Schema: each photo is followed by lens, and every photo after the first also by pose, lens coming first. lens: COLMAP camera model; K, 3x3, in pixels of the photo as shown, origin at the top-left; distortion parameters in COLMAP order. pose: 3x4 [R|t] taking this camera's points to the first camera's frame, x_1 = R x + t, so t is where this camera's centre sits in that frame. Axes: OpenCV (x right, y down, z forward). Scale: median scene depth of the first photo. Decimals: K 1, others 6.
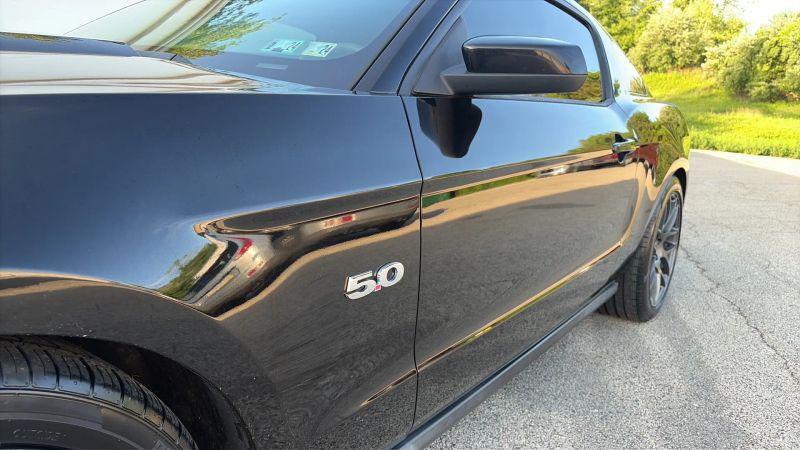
lens RADIAL K [[577.1, 0, 395.3], [0, 577.1, 224.7], [0, 0, 1]] dist [0.053054, -0.057579]
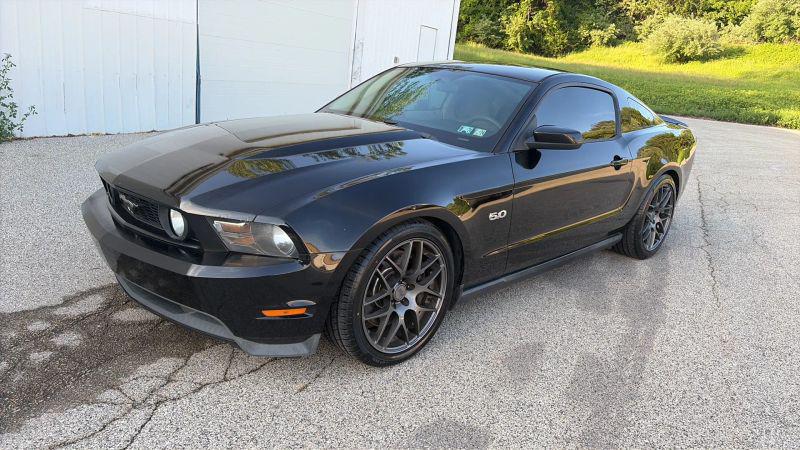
lens RADIAL K [[577.1, 0, 407.4], [0, 577.1, 222.9], [0, 0, 1]] dist [0.053054, -0.057579]
pose [[0.990043, 0.059459, -0.127588, -0.005051], [-0.051312, 0.996485, 0.066215, -0.002037], [0.131077, -0.059009, 0.989614, -0.094890]]
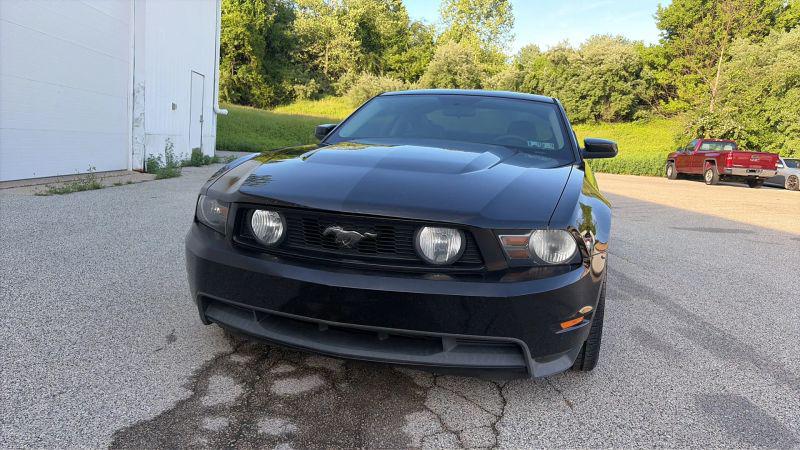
lens RADIAL K [[577.1, 0, 405.9], [0, 577.1, 227.1], [0, 0, 1]] dist [0.053054, -0.057579]
pose [[0.932713, -0.060154, 0.355567, -0.100553], [0.068590, 0.997583, -0.011155, 0.004983], [-0.354036, 0.034793, 0.934584, -0.078958]]
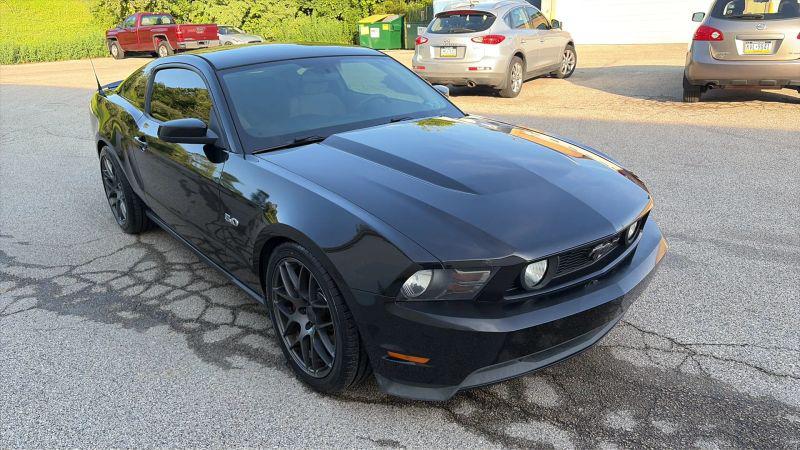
lens RADIAL K [[577.1, 0, 410.5], [0, 577.1, 223.8], [0, 0, 1]] dist [0.053054, -0.057579]
pose [[0.219541, -0.400829, 0.889459, -0.179512], [0.233204, 0.906833, 0.351098, -0.046672], [-0.947321, 0.130345, 0.292562, 0.015372]]
